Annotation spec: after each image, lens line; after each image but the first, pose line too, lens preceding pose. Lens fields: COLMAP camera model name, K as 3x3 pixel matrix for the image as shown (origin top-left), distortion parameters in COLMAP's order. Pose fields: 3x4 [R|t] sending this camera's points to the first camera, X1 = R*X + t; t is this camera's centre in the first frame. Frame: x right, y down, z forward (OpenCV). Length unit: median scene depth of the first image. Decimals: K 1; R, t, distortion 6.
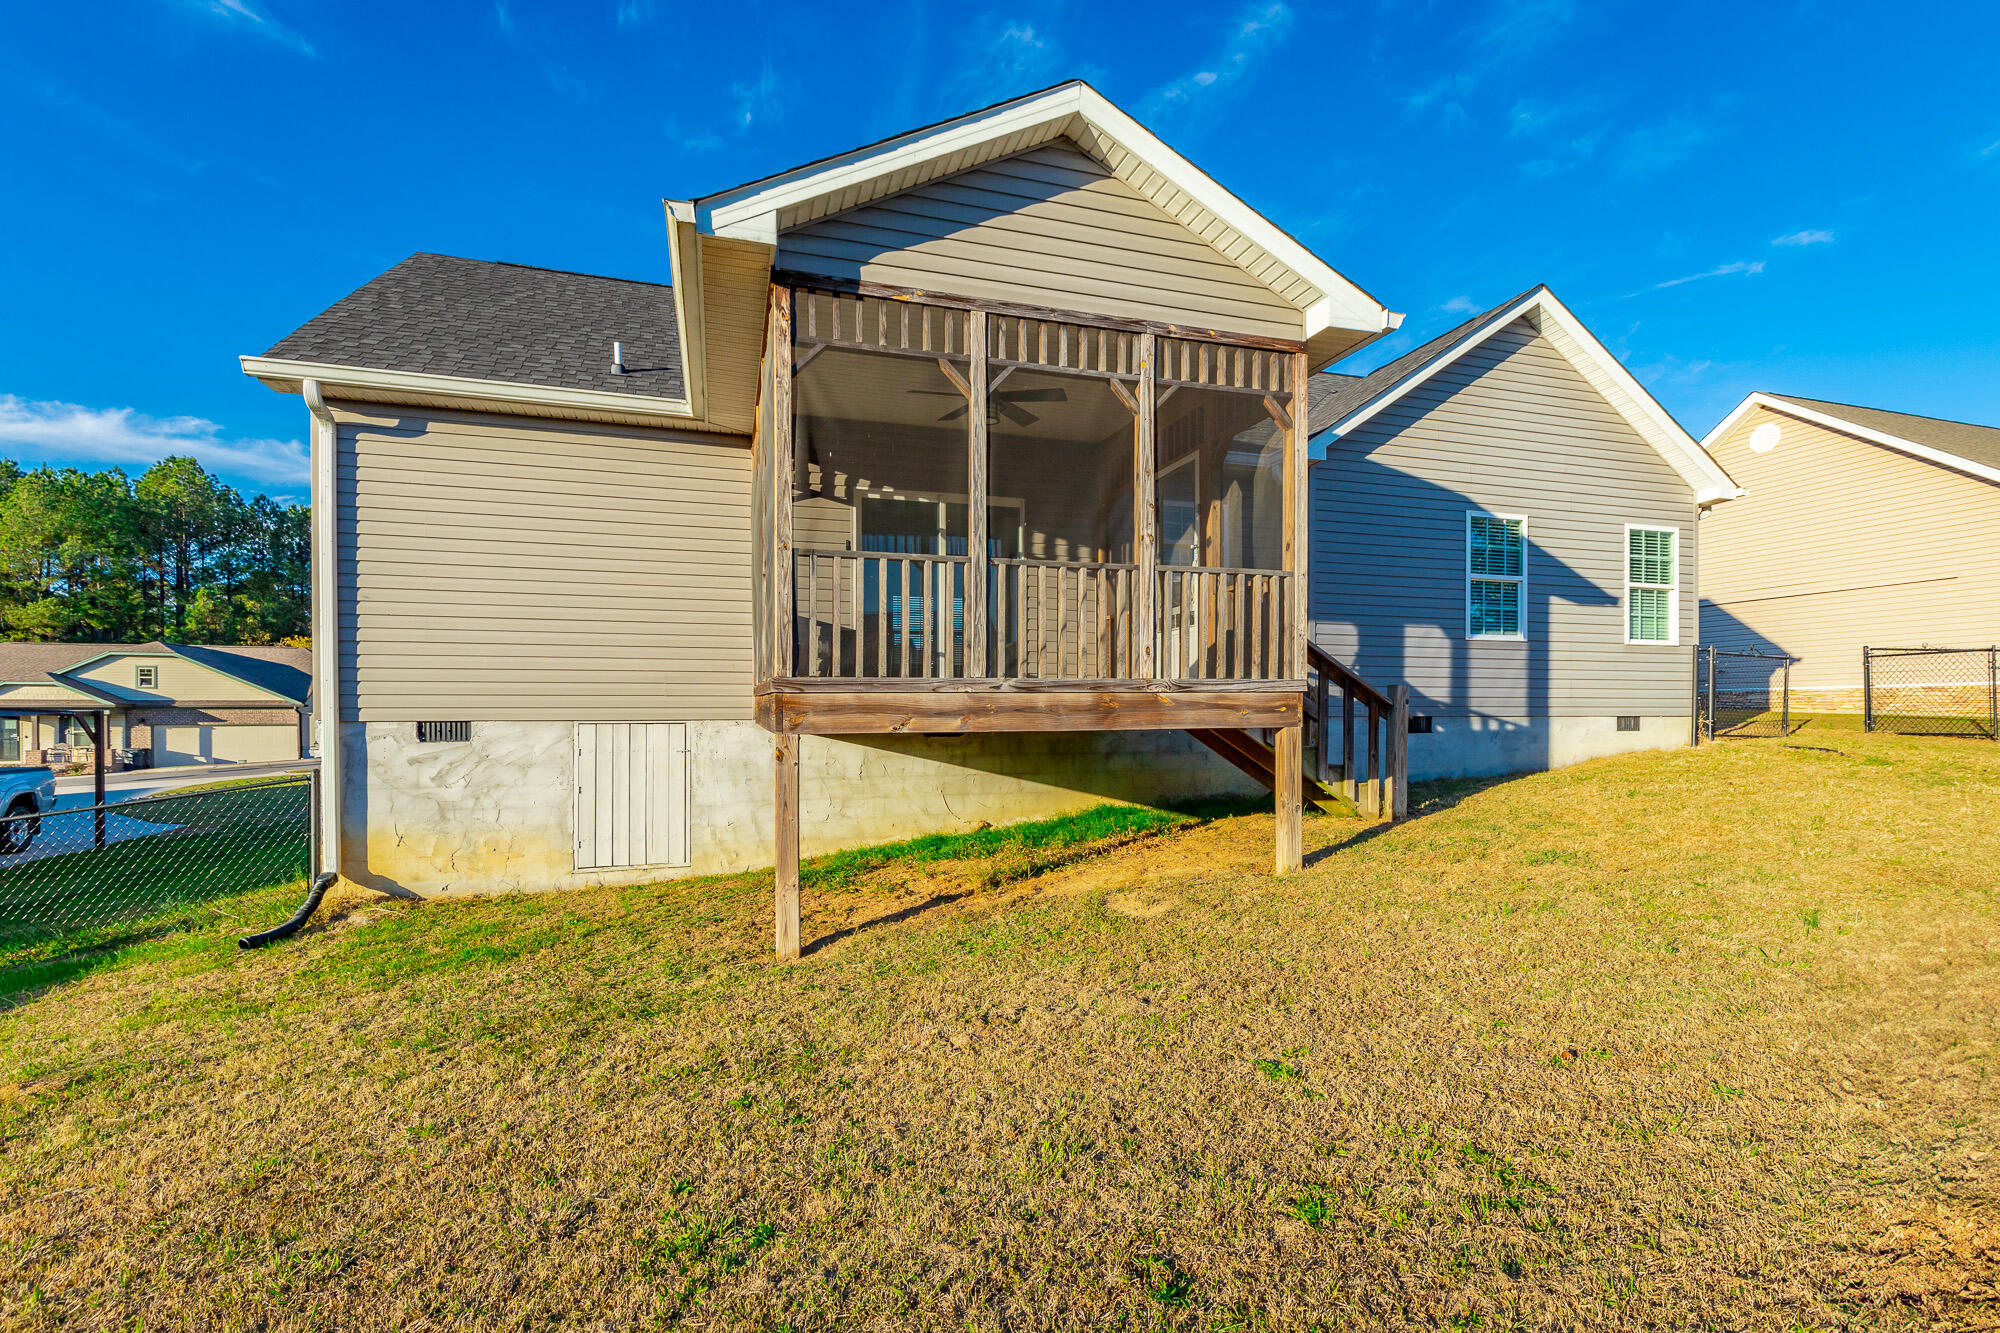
lens RADIAL K [[932.7, 0, 1032.4], [0, 932.7, 716.9], [0, 0, 1]] dist [0.002762, -0.000198]
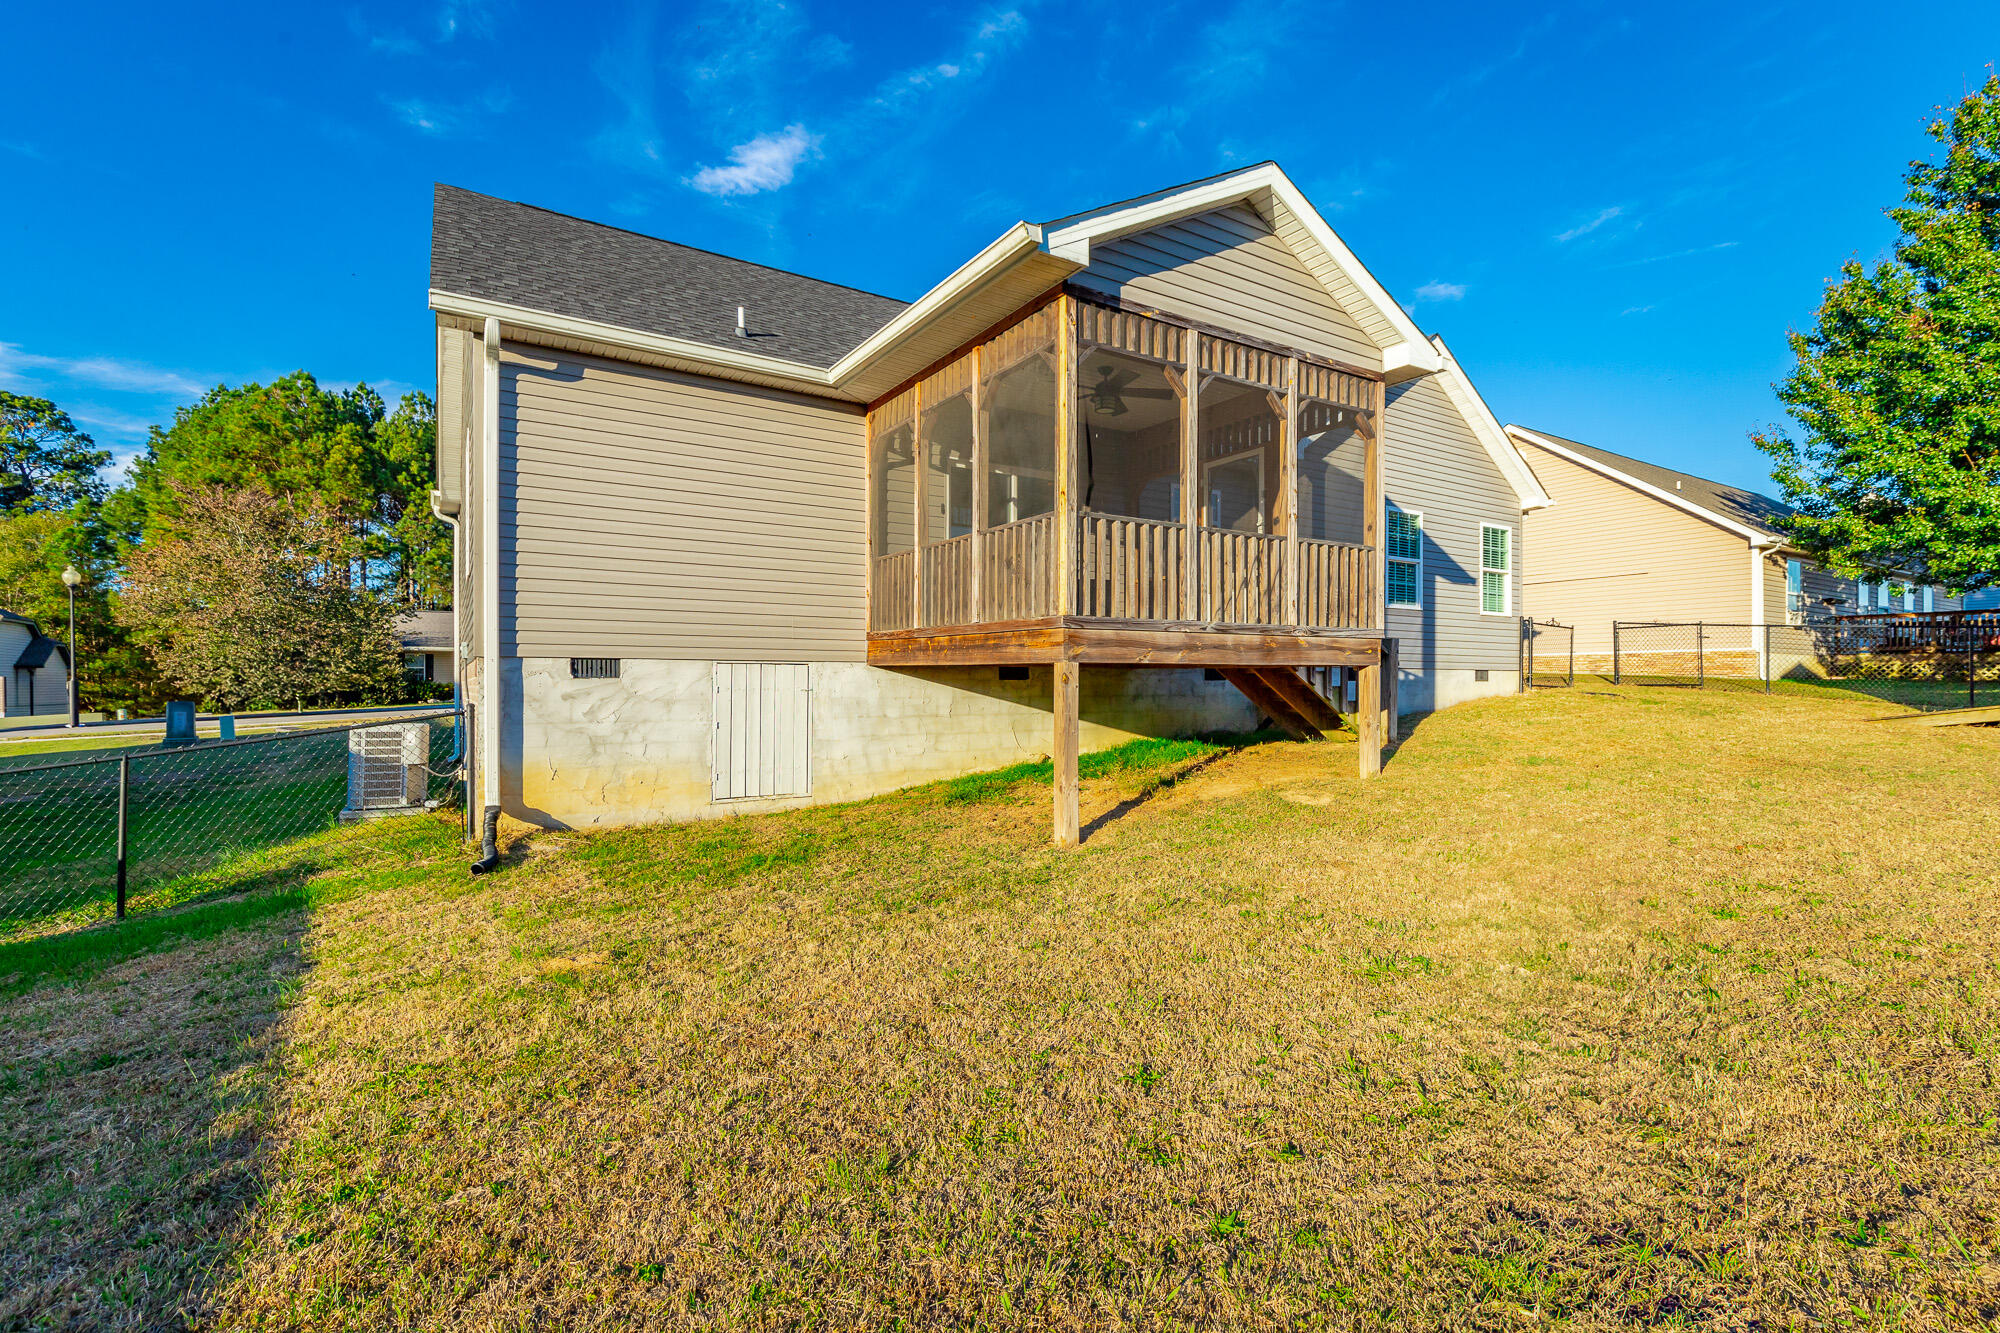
lens RADIAL K [[908.2, 0, 1028.0], [0, 908.2, 683.6], [0, 0, 1]] dist [0.003347, -0.000012]
pose [[0.967452, 0.003398, 0.253031, -0.350830], [-0.002566, 0.999990, -0.003620, 0.028980], [-0.253041, 0.002853, 0.967451, -0.078696]]
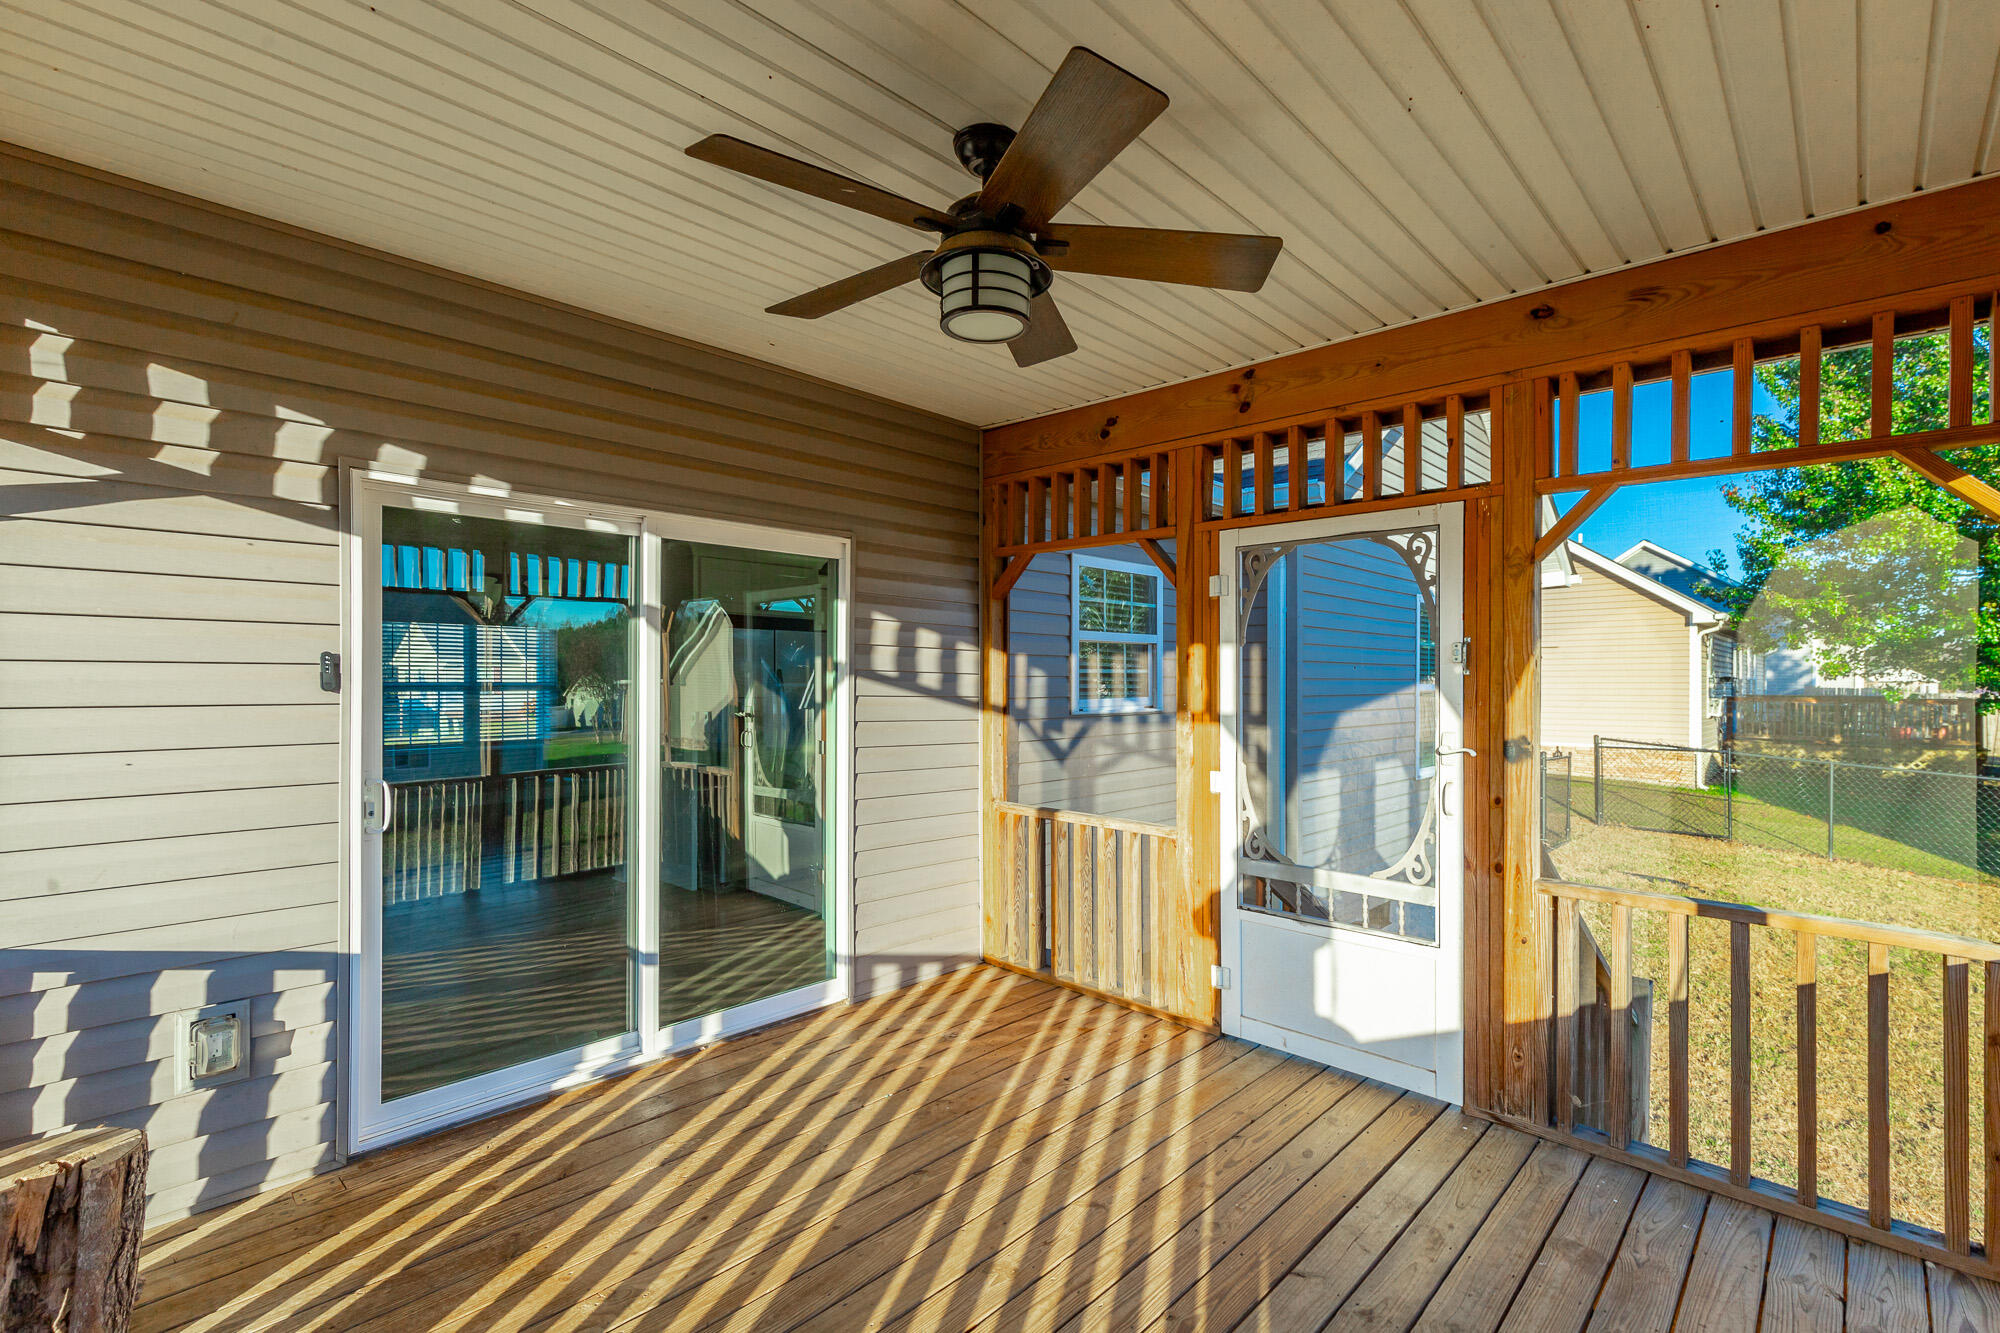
lens RADIAL K [[905.8, 0, 1025.4], [0, 905.8, 698.3], [0, 0, 1]] dist [0.003114, 0.000374]
pose [[0.874923, -0.002561, 0.484255, -0.136846], [-0.005819, 0.999858, 0.015800, -0.168730], [-0.484226, -0.016642, 0.874784, 0.604523]]
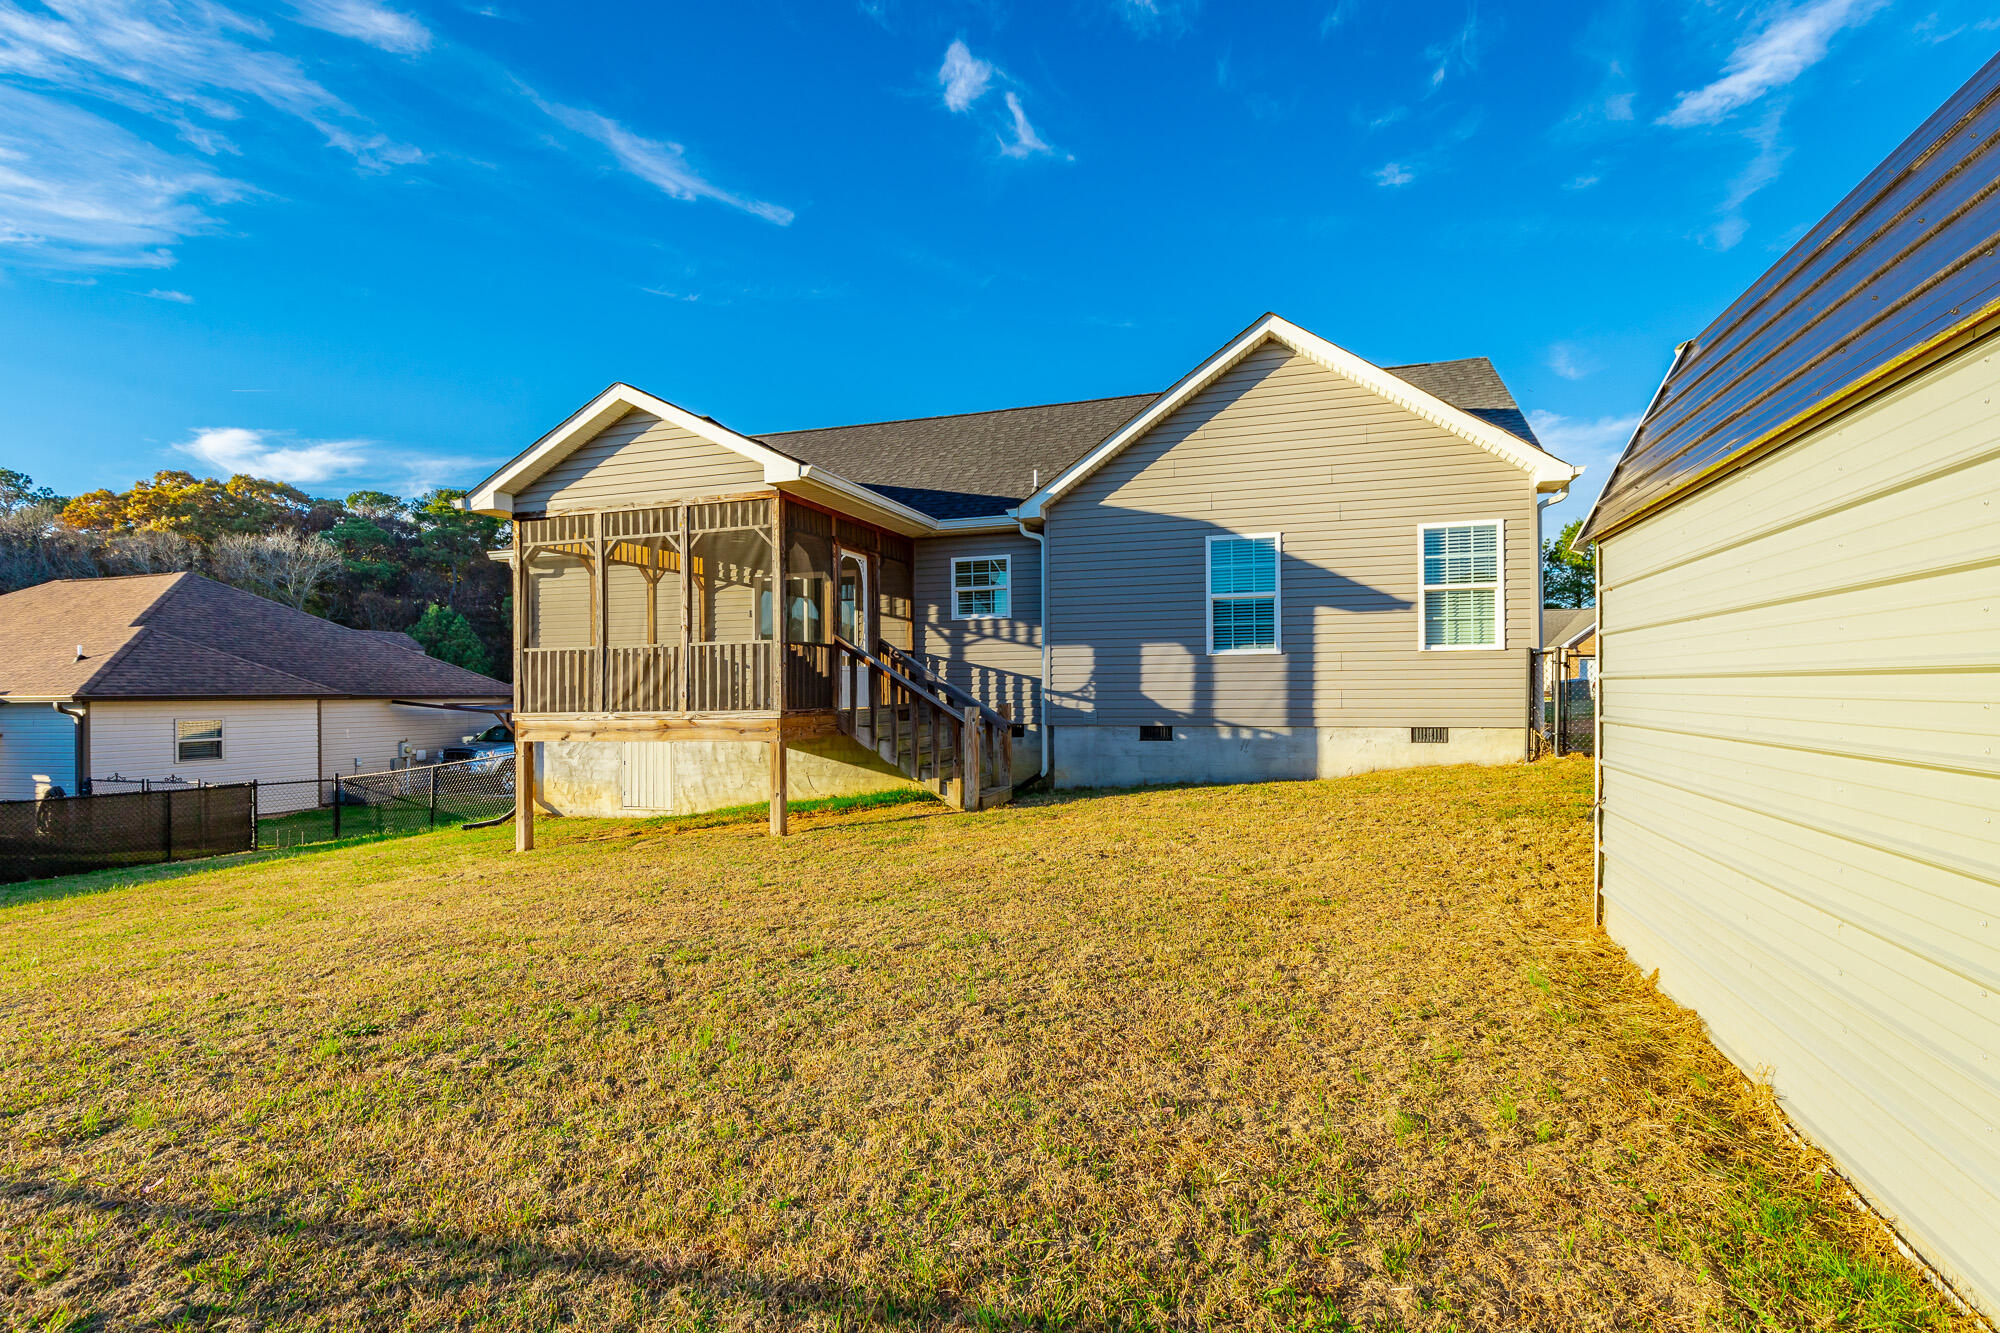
lens RADIAL K [[930.2, 0, 1033.7], [0, 930.2, 677.9], [0, 0, 1]] dist [0.000903, 0.000697]
pose [[0.813267, -0.012404, -0.581758, 1.025909], [0.006114, 0.999900, -0.012773, -0.048624], [0.581858, 0.006832, 0.813262, 0.004525]]
